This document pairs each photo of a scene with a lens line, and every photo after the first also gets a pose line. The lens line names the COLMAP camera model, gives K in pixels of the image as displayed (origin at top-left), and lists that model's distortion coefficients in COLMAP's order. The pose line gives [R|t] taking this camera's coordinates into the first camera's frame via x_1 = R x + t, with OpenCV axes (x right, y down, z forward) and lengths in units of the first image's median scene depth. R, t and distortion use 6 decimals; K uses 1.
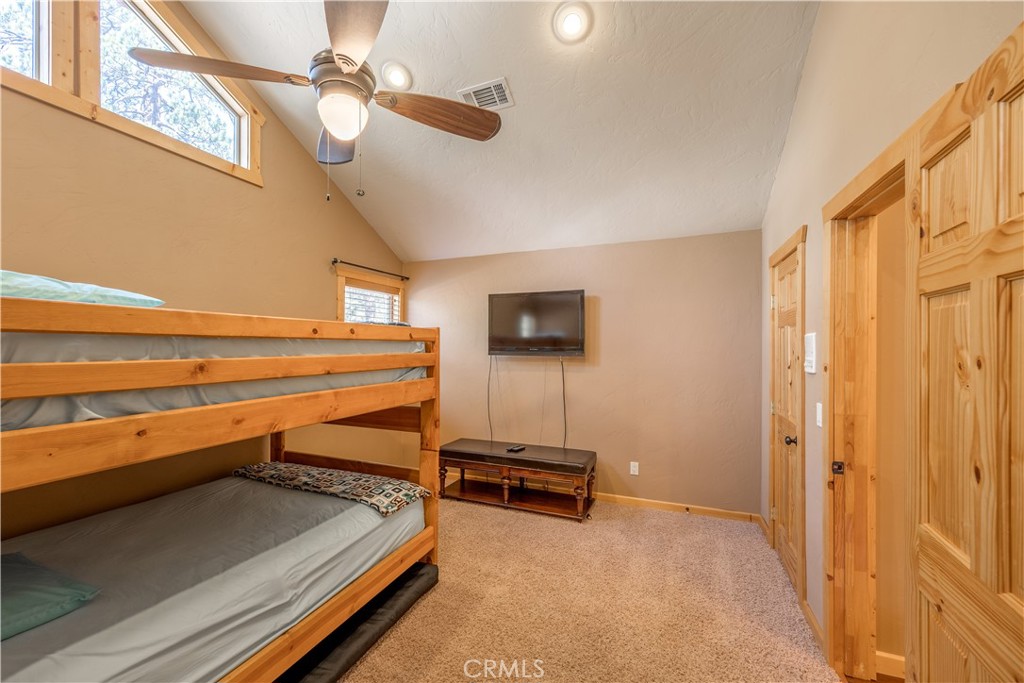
lens RADIAL K [[399.7, 0, 512.0], [0, 399.7, 341.5], [0, 0, 1]] dist [-0.000043, 0.000033]
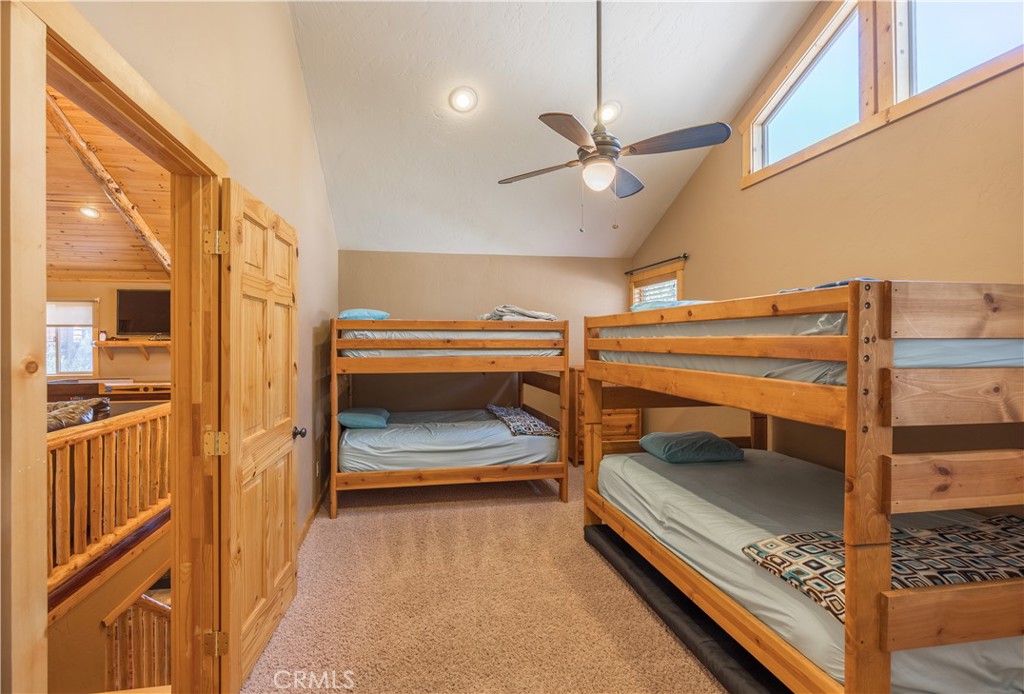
lens RADIAL K [[524.0, 0, 512.0], [0, 524.0, 347.0], [0, 0, 1]] dist [0.000620, 0.000105]
pose [[-0.836544, 0.007227, -0.547852, 0.619768], [0.009867, 0.999950, -0.001877, 0.051135], [0.547811, -0.006976, -0.836573, 1.684634]]
